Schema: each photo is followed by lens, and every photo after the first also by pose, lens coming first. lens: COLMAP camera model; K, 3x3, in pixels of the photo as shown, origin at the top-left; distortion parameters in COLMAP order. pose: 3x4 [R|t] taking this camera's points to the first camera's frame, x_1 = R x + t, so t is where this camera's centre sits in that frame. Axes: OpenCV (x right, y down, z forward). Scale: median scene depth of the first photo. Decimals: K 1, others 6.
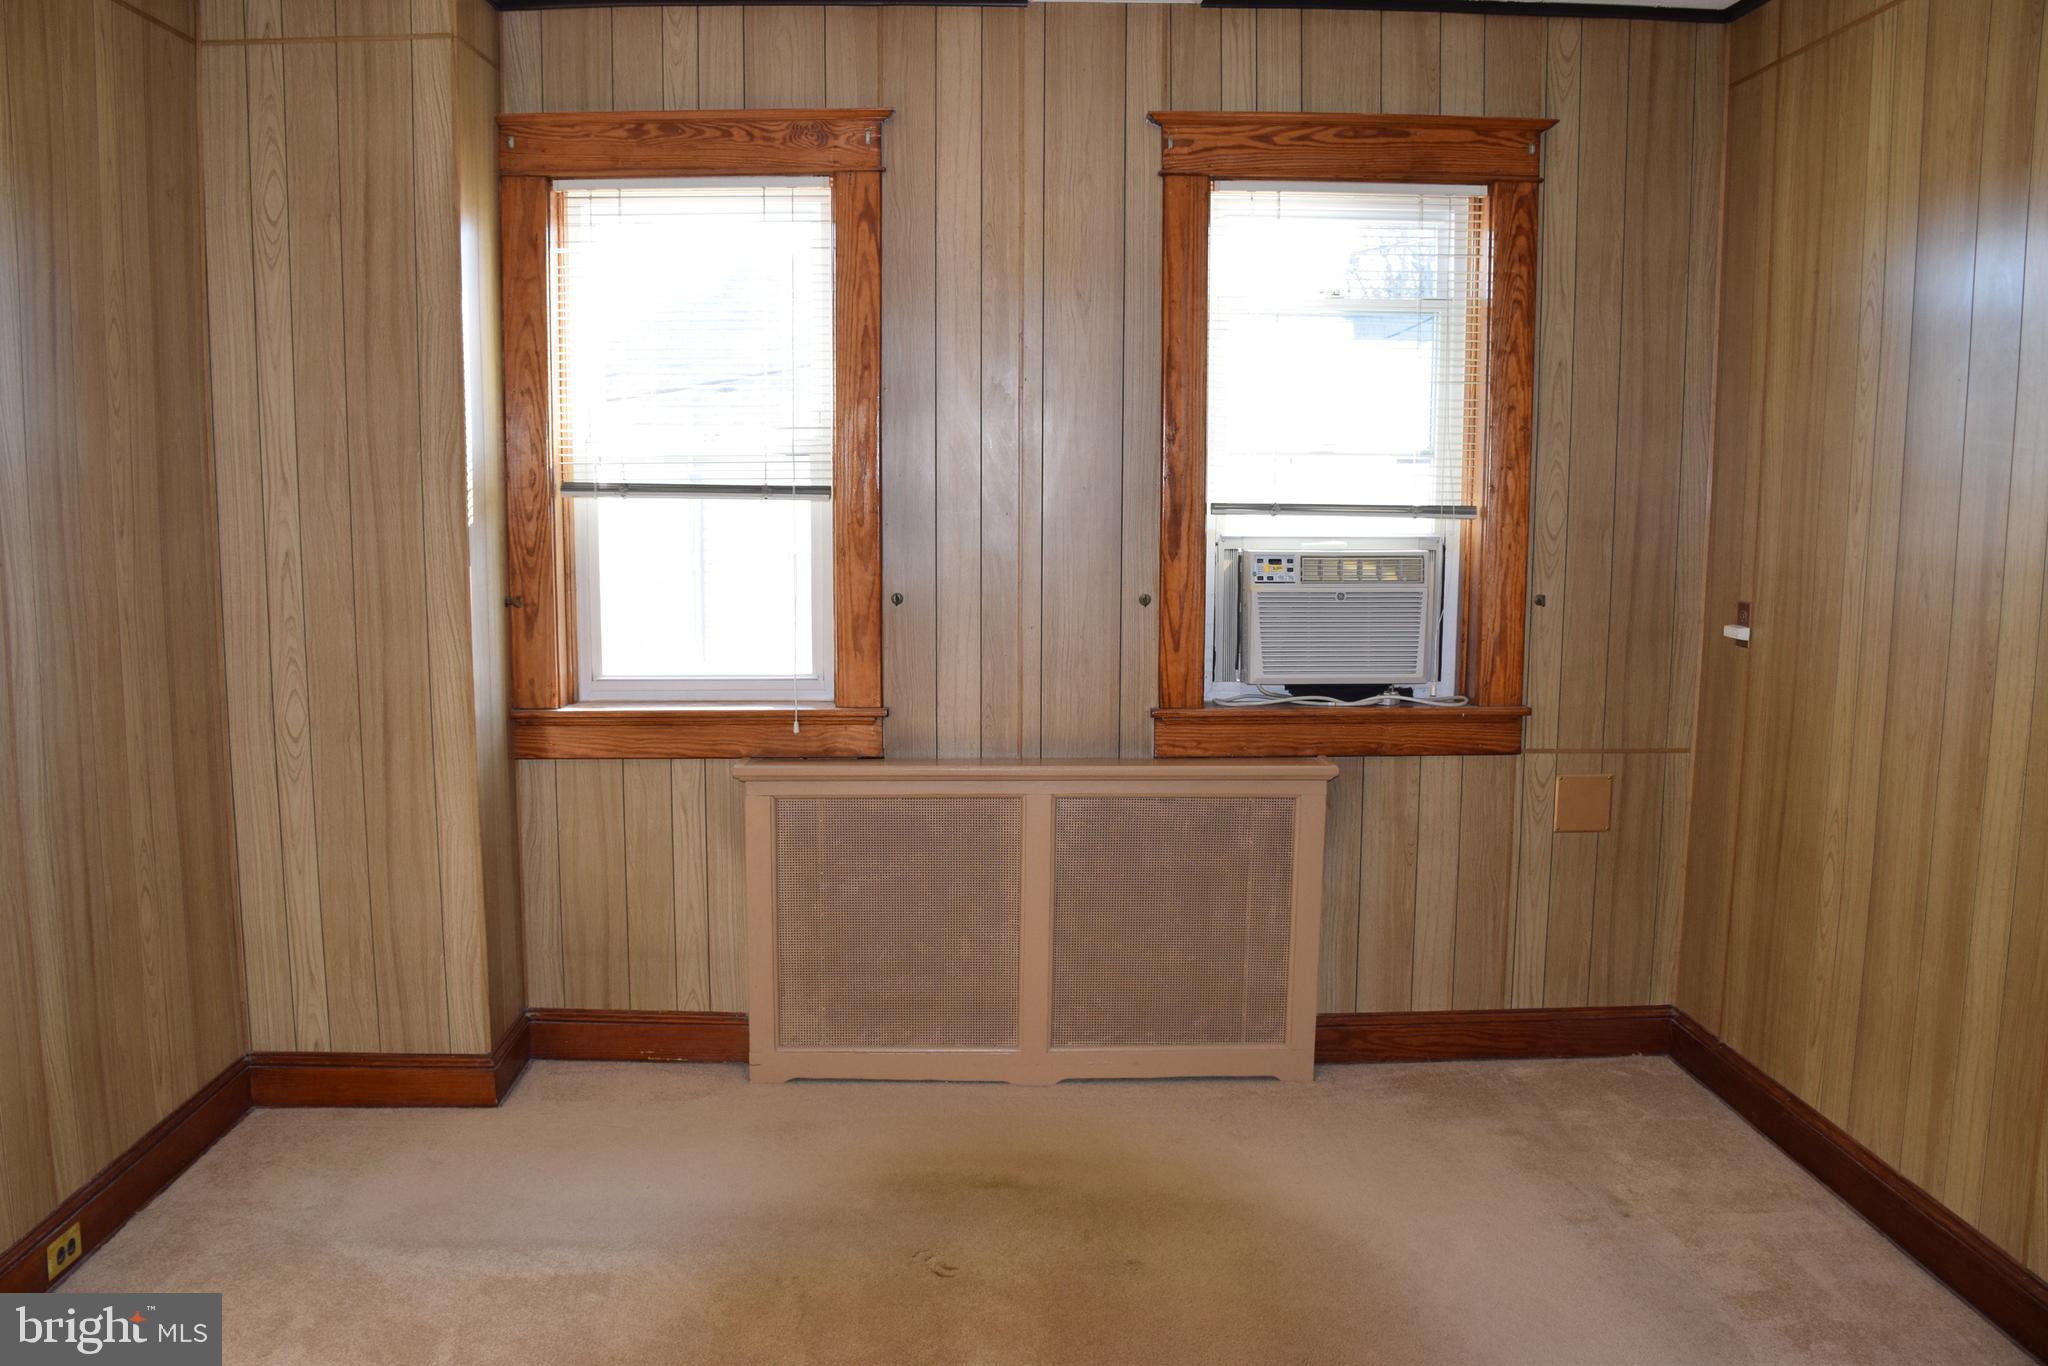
lens RADIAL K [[1623.2, 0, 1017.7], [0, 1623.2, 687.6], [0, 0, 1]] dist [-0.142879, 0.094640]
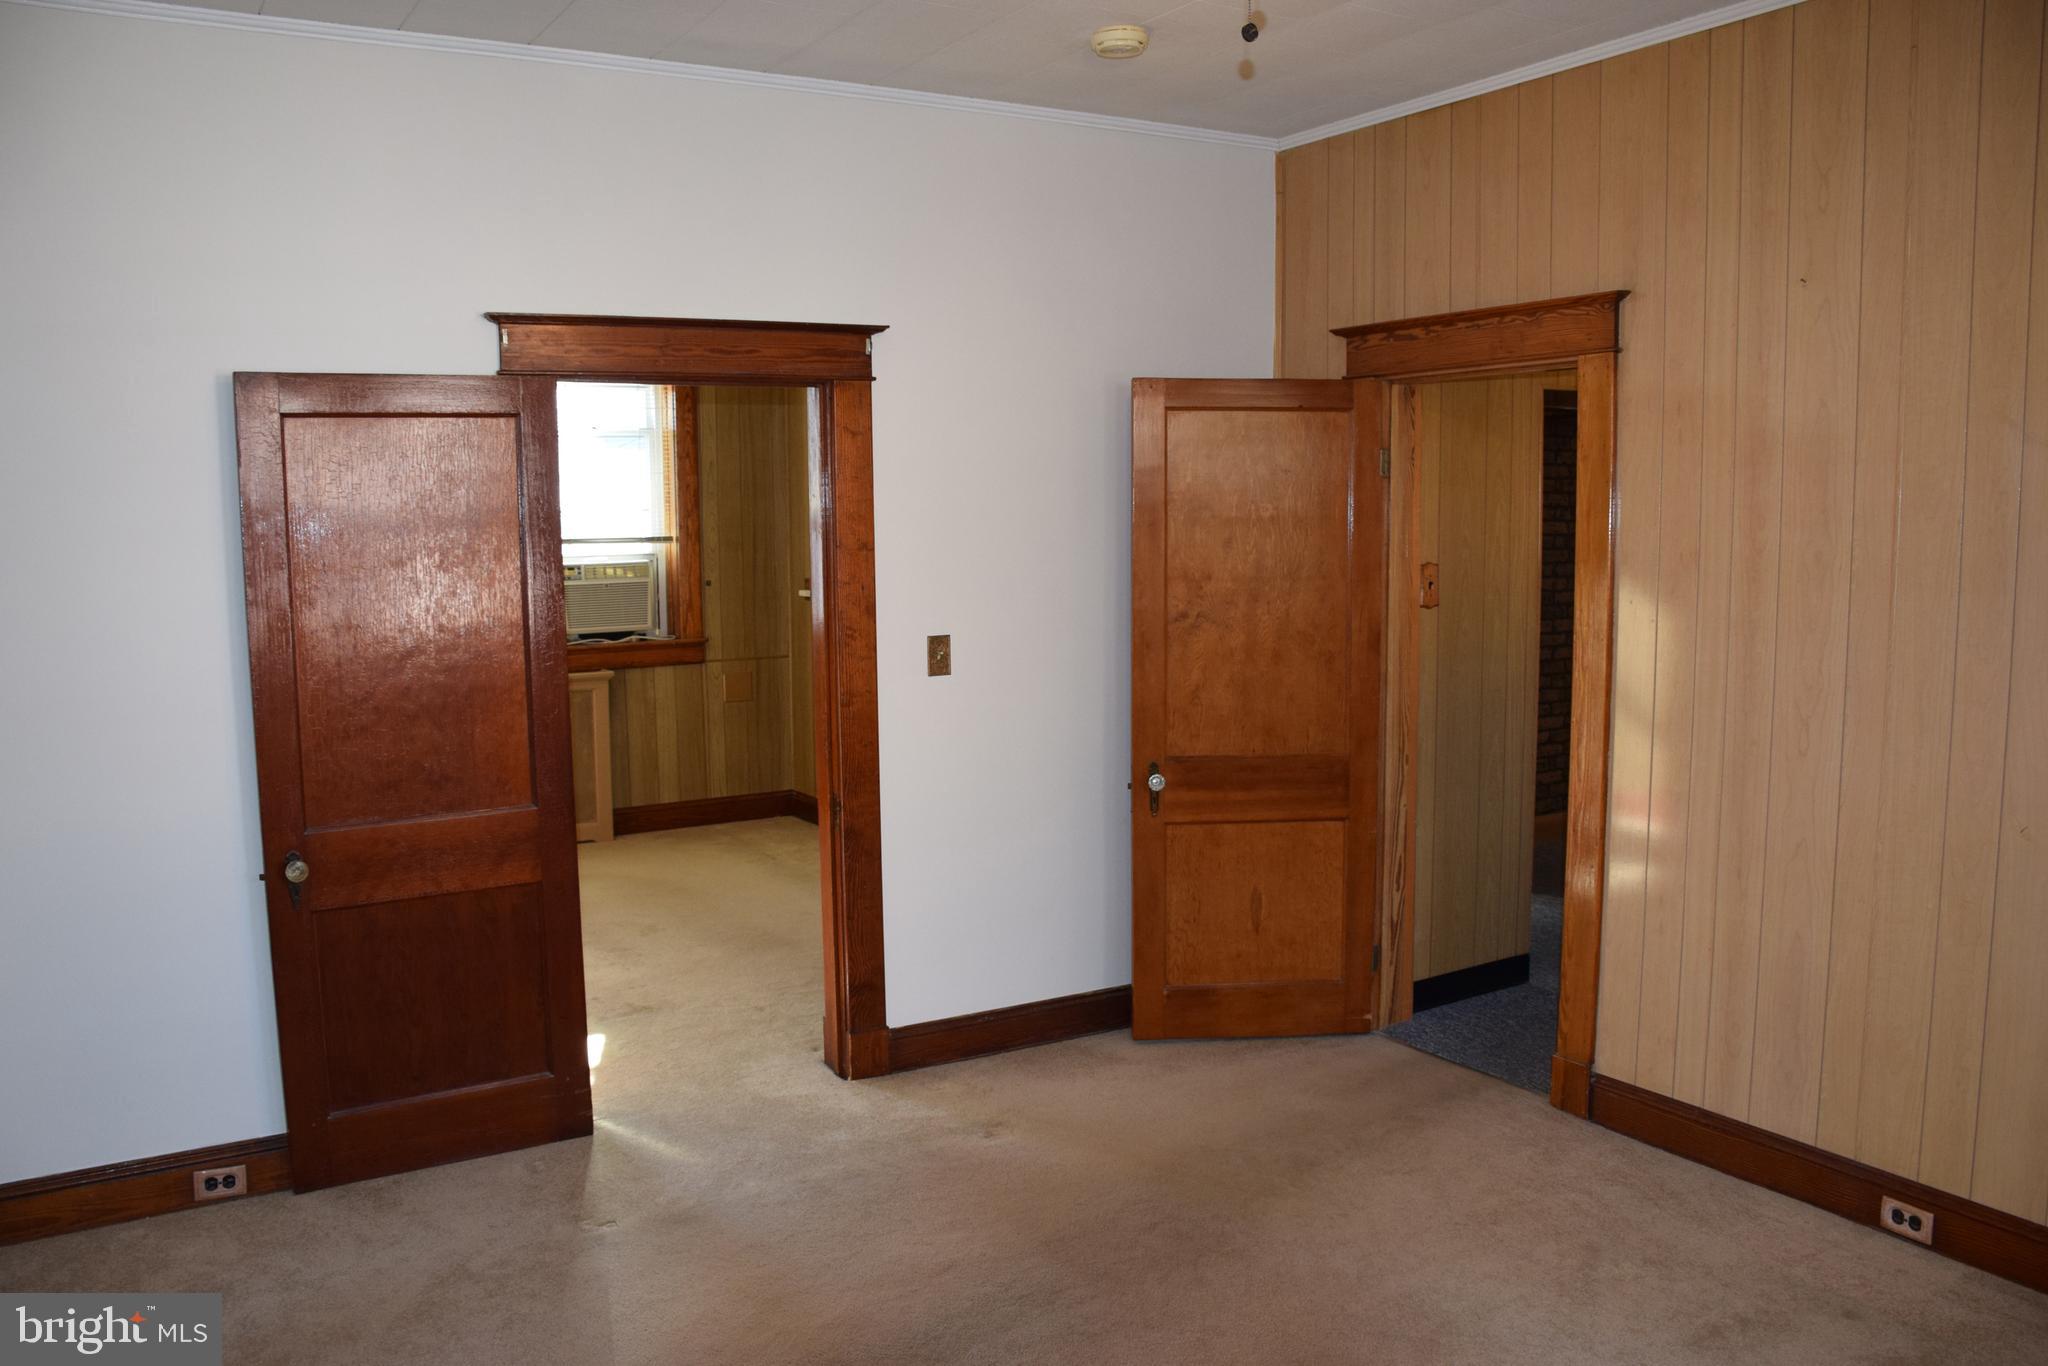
lens RADIAL K [[1623.2, 0, 1017.7], [0, 1623.2, 687.6], [0, 0, 1]] dist [-0.142879, 0.094640]
pose [[0.873638, -0.068272, 0.481762, -0.299563], [0.078055, 0.996949, -0.000266, 0.101631], [-0.480274, 0.037836, 0.876302, -0.897821]]
